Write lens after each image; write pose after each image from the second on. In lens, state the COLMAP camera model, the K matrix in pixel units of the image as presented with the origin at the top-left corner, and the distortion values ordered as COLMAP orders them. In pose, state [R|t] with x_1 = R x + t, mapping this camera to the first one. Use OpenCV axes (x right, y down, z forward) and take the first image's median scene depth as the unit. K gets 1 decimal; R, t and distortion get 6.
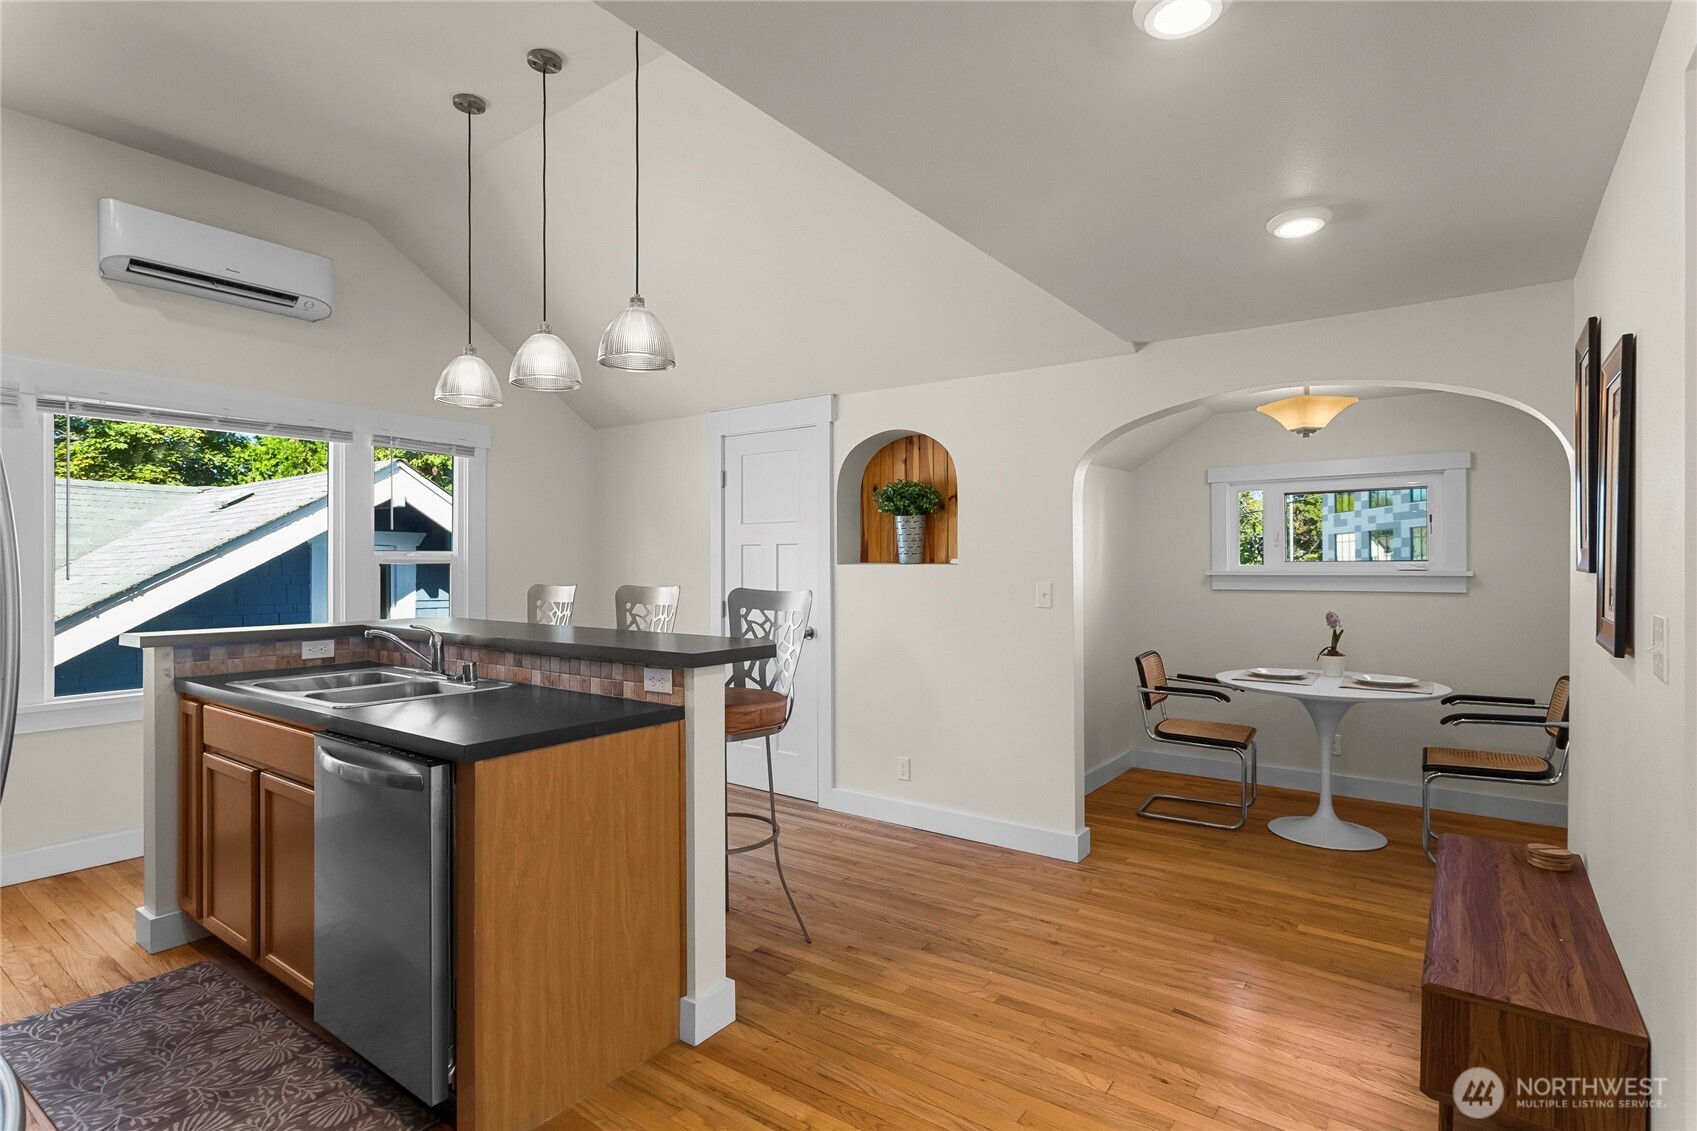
lens RADIAL K [[850.2, 0, 858.2], [0, 850.2, 557.6], [0, 0, 1]] dist [-0.003023, 0.000504]
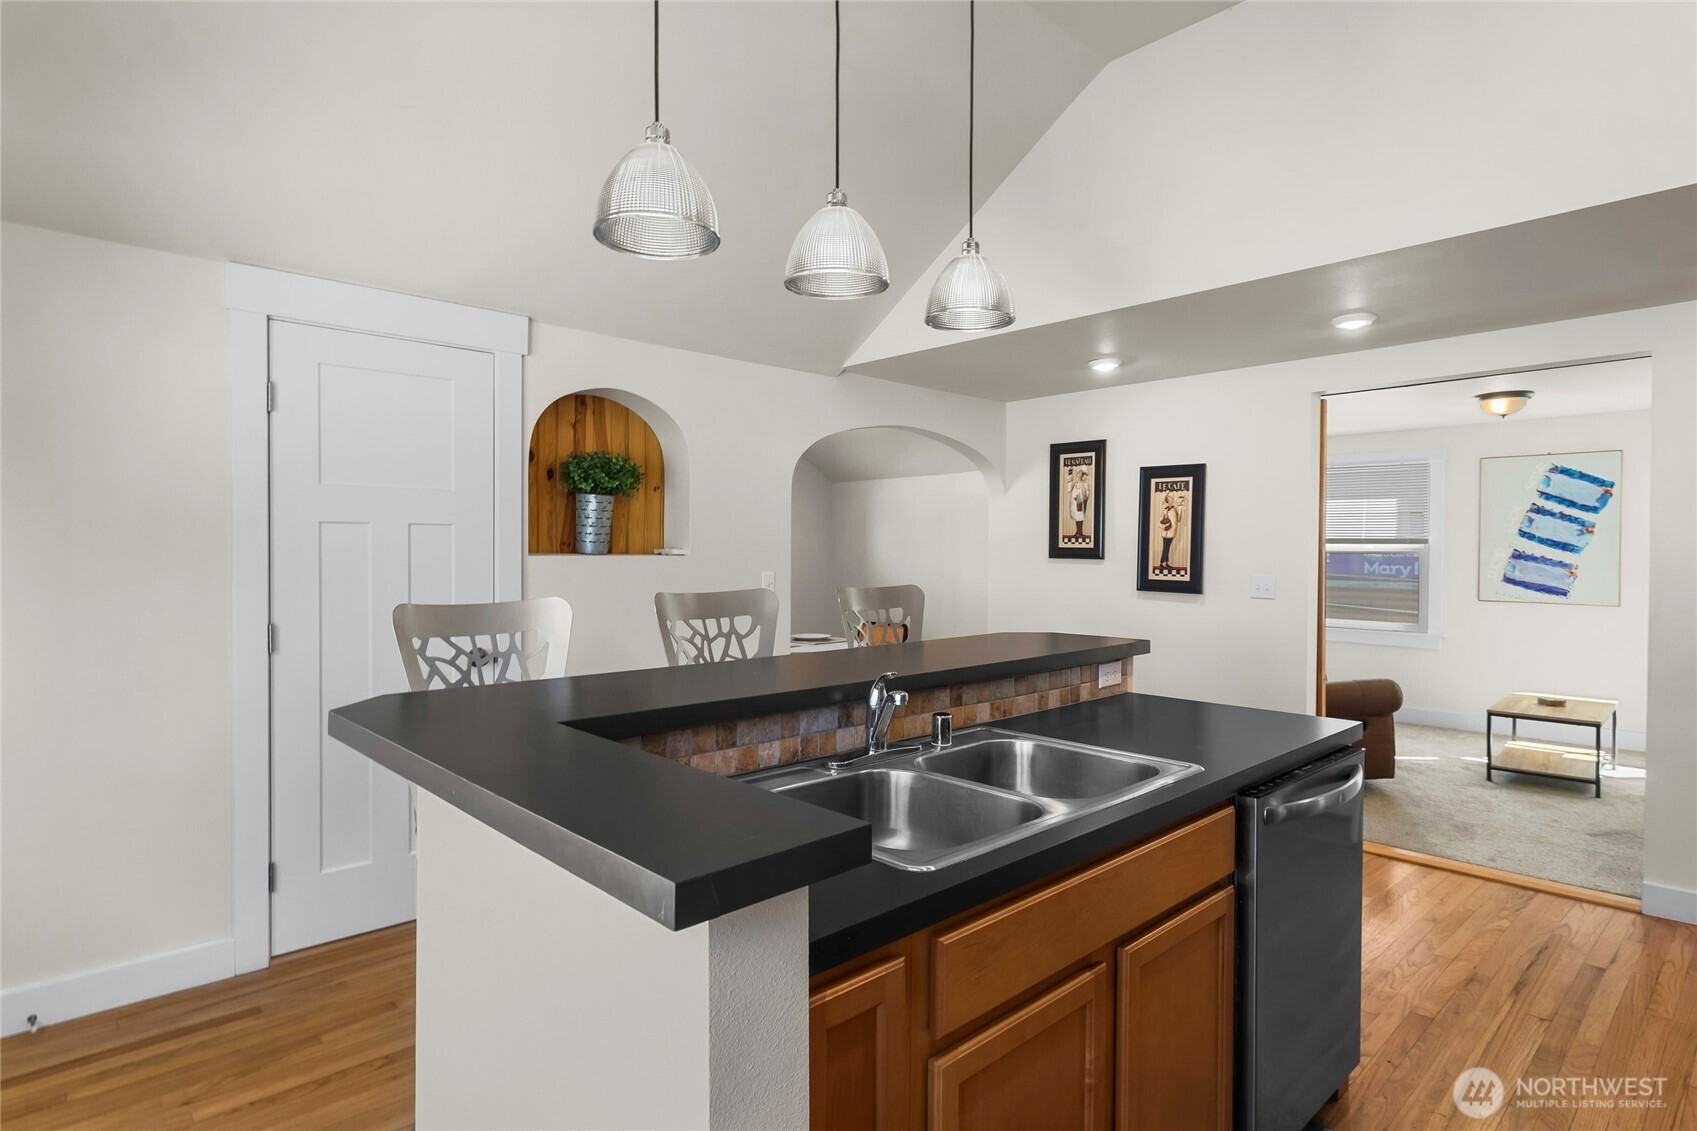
lens RADIAL K [[898.5, 0, 846.0], [0, 898.5, 559.6], [0, 0, 1]] dist [-0.018467, 0.000126]
pose [[0.181062, -0.009413, 0.983427, -0.754596], [-0.011604, 0.999864, 0.011707, -0.001050], [-0.983403, -0.013531, 0.180928, 0.625822]]
